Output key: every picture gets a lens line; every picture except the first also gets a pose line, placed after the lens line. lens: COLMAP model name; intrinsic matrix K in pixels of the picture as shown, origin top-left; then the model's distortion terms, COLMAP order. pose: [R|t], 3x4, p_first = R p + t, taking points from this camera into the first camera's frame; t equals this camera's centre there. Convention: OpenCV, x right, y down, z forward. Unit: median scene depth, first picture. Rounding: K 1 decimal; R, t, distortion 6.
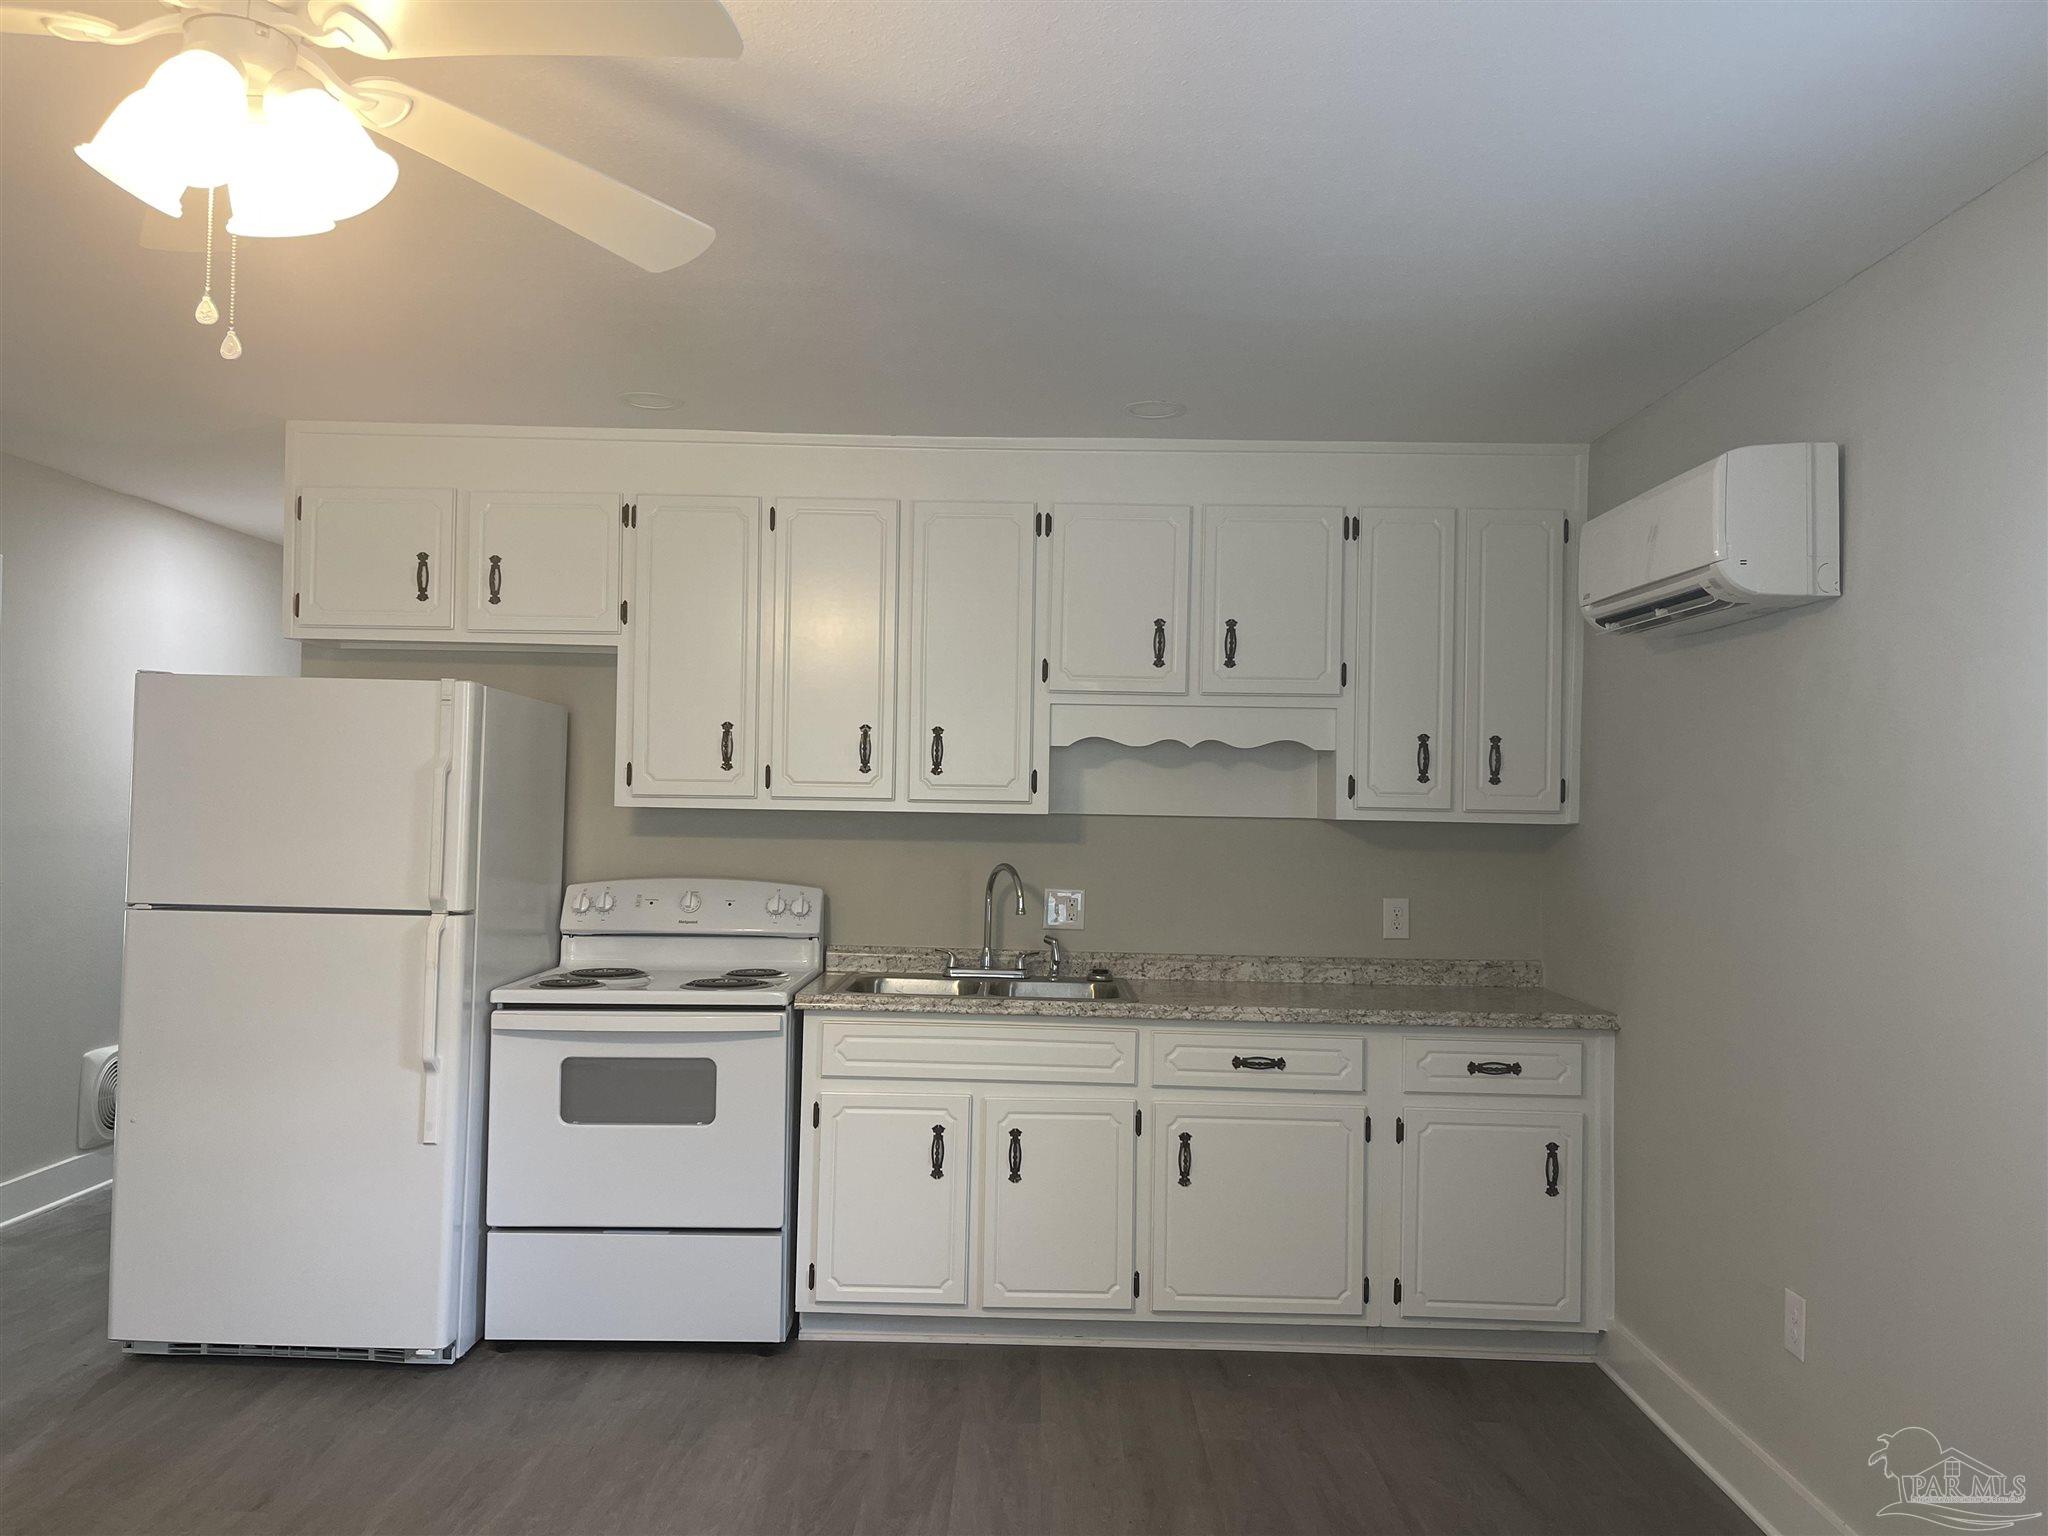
lens RADIAL K [[1555.6, 0, 1024.0], [0, 1555.6, 768.0], [0, 0, 1]] dist [0.026781, -0.004733]
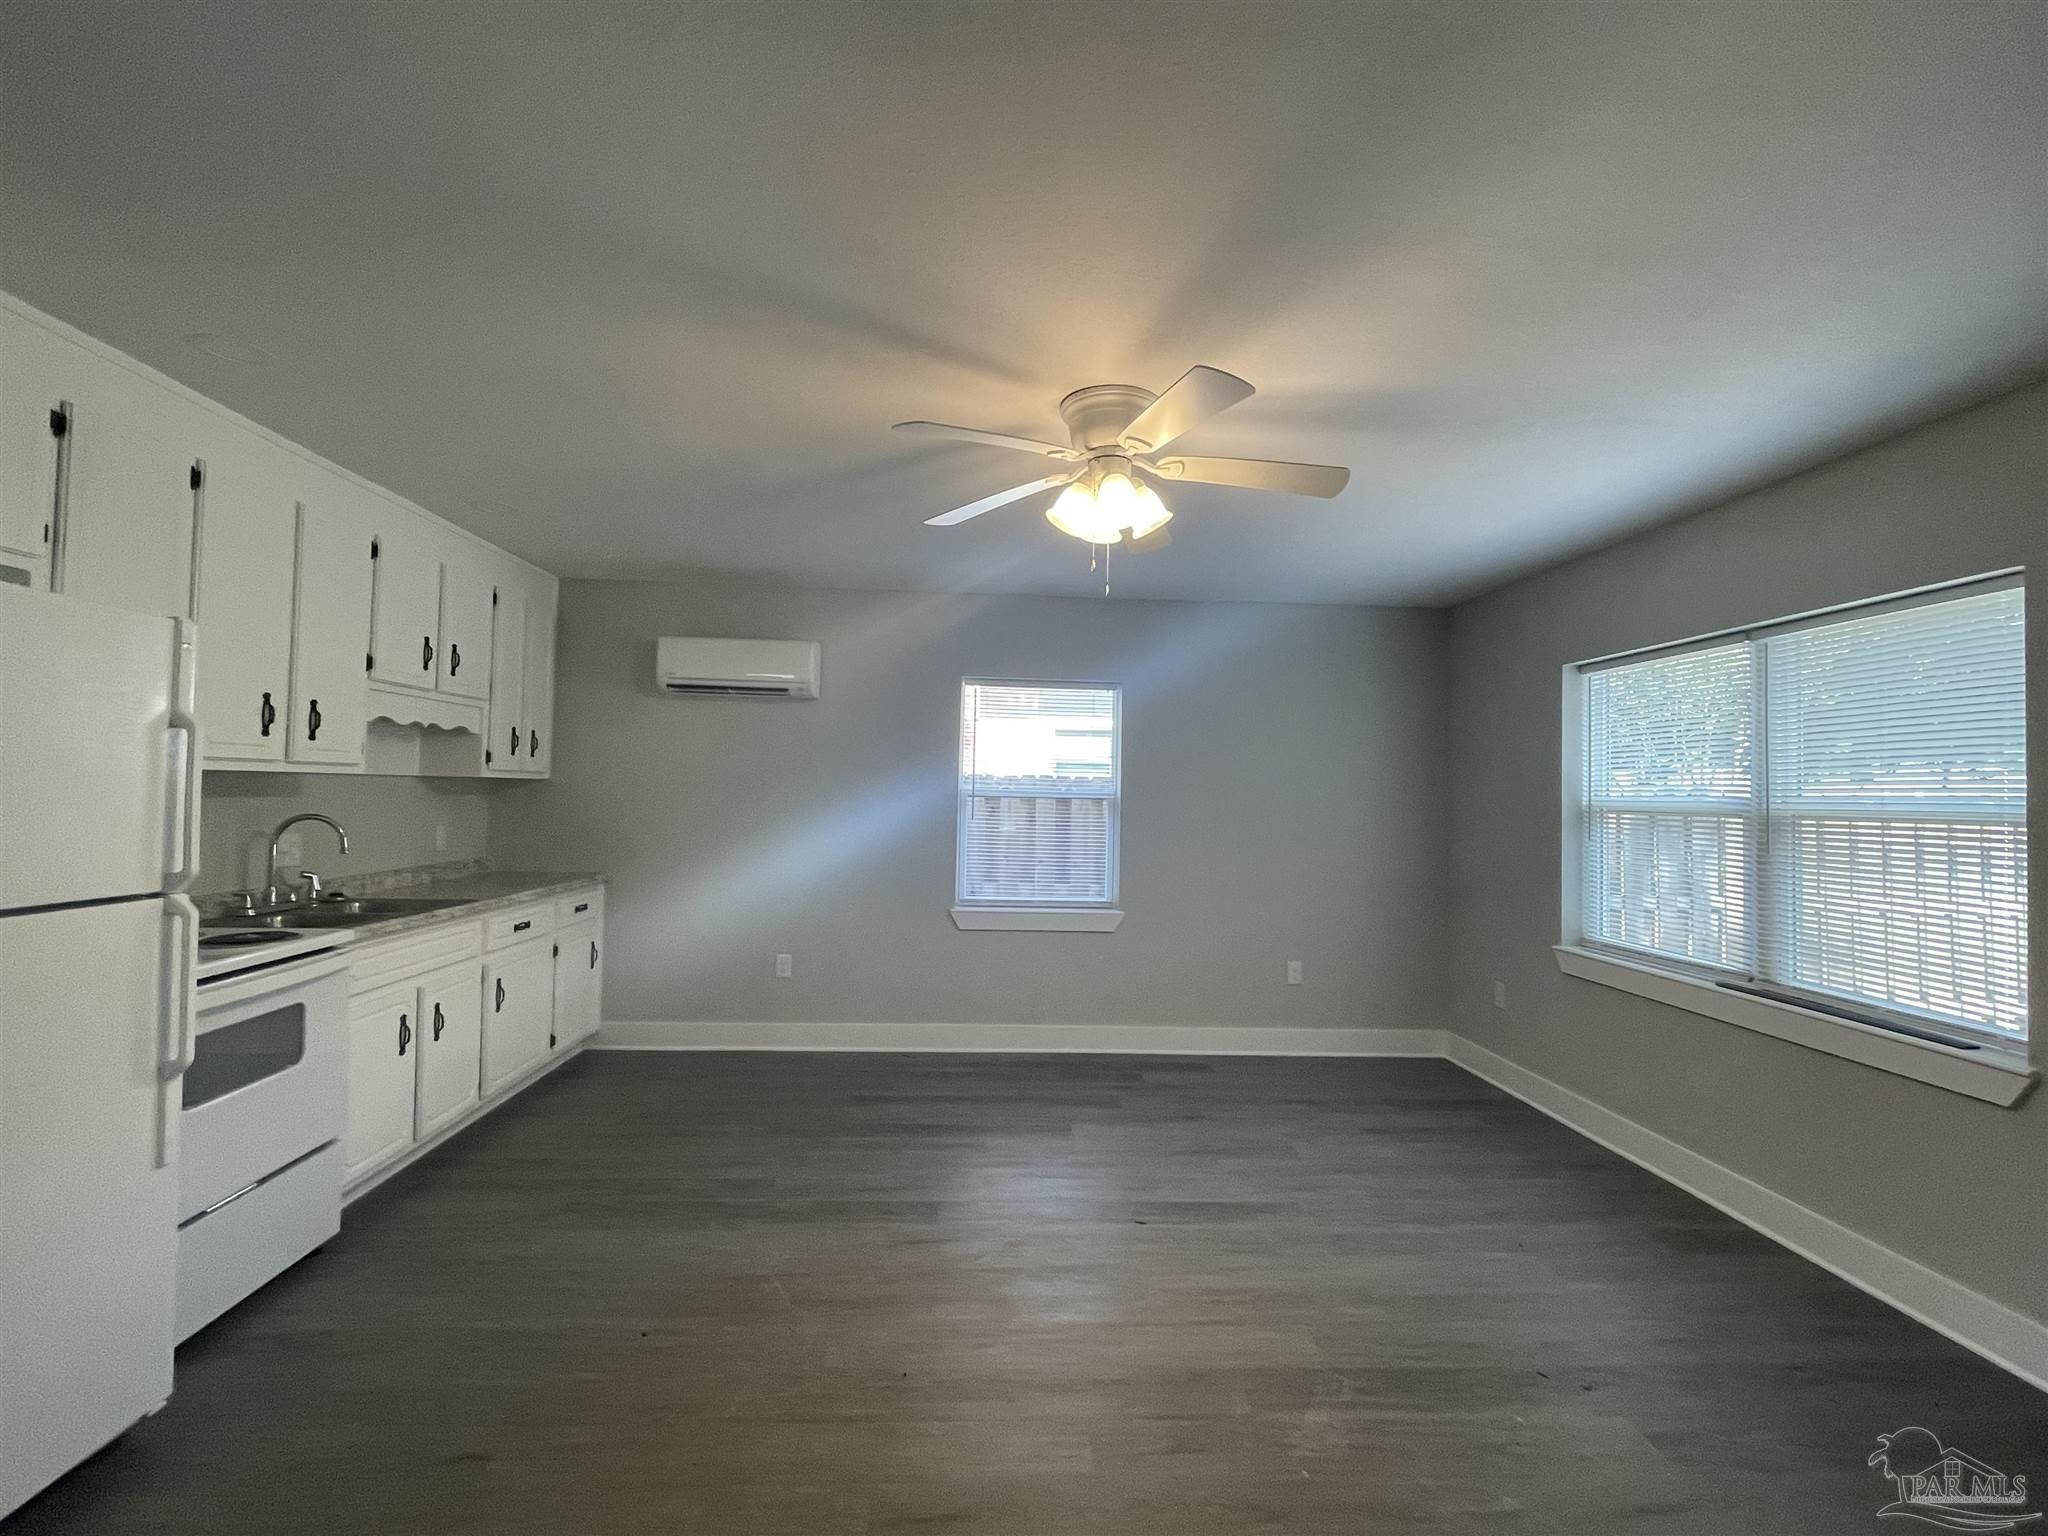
lens RADIAL K [[926.4, 0, 1024.0], [0, 926.4, 768.0], [0, 0, 1]] dist [0.003479, -0.000153]
pose [[-0.052162, 0.005793, 0.998622, -0.819719], [-0.039785, 0.999177, -0.007874, 0.009052], [-0.997846, -0.040141, -0.051889, 0.505745]]
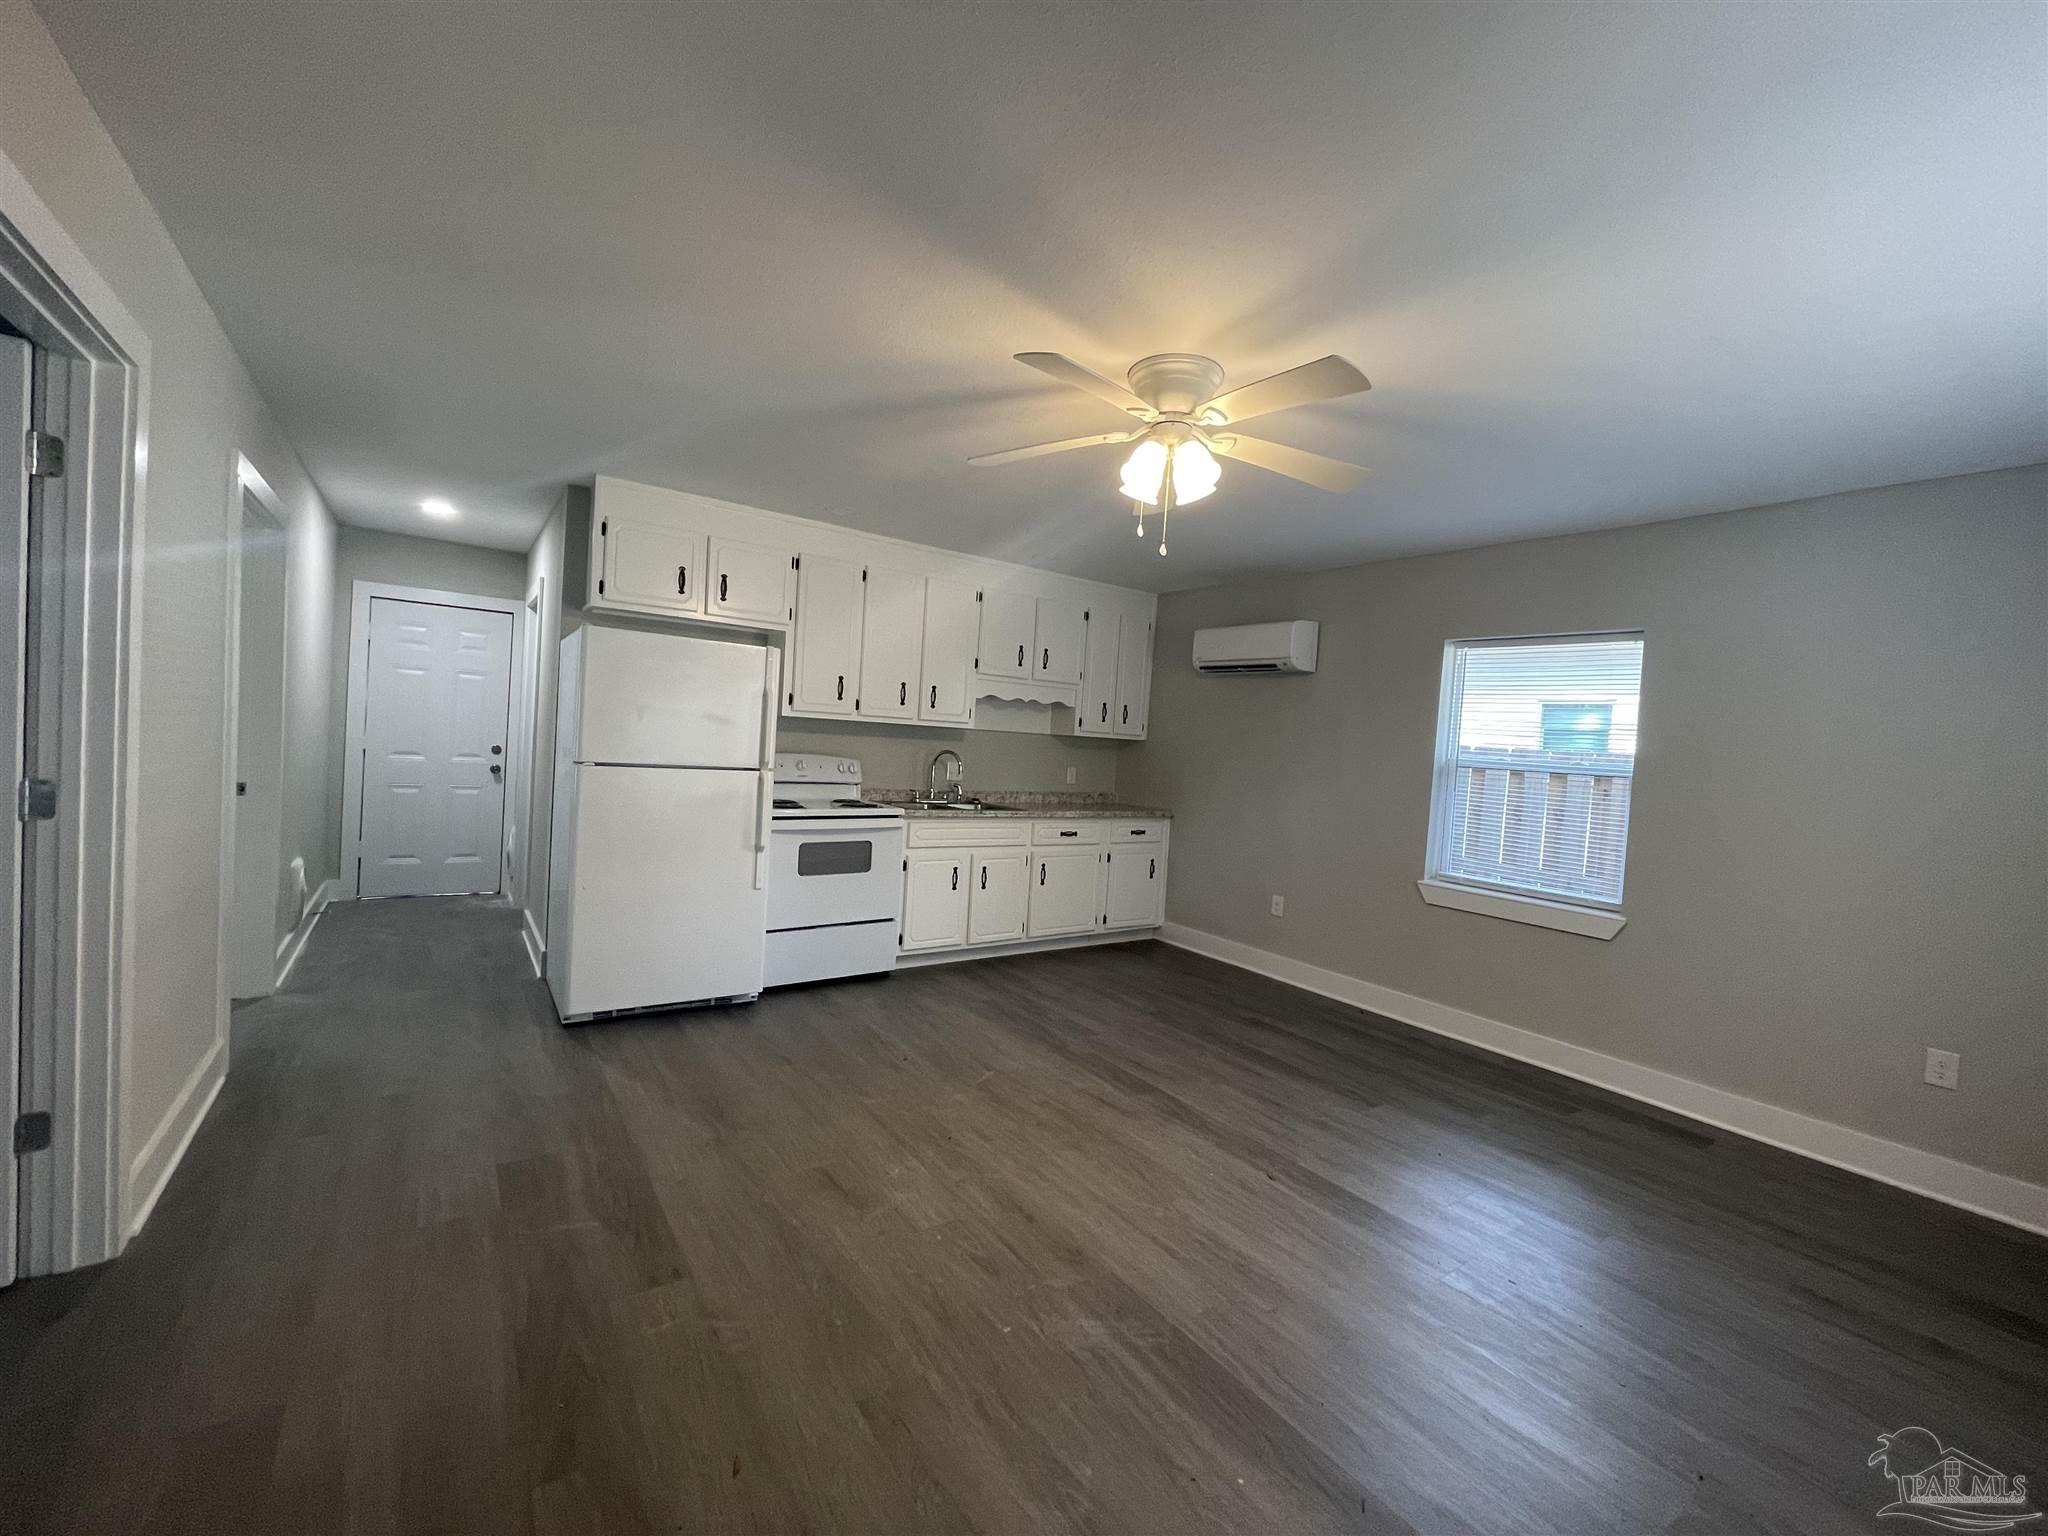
lens RADIAL K [[820.9, 0, 1024.0], [0, 820.9, 768.0], [0, 0, 1]] dist [-0.001056, -0.000296]
pose [[0.809887, 0.011220, 0.586478, -0.637480], [-0.058299, 0.996406, 0.061445, 0.009759], [-0.583681, -0.083955, 0.807631, 0.005284]]
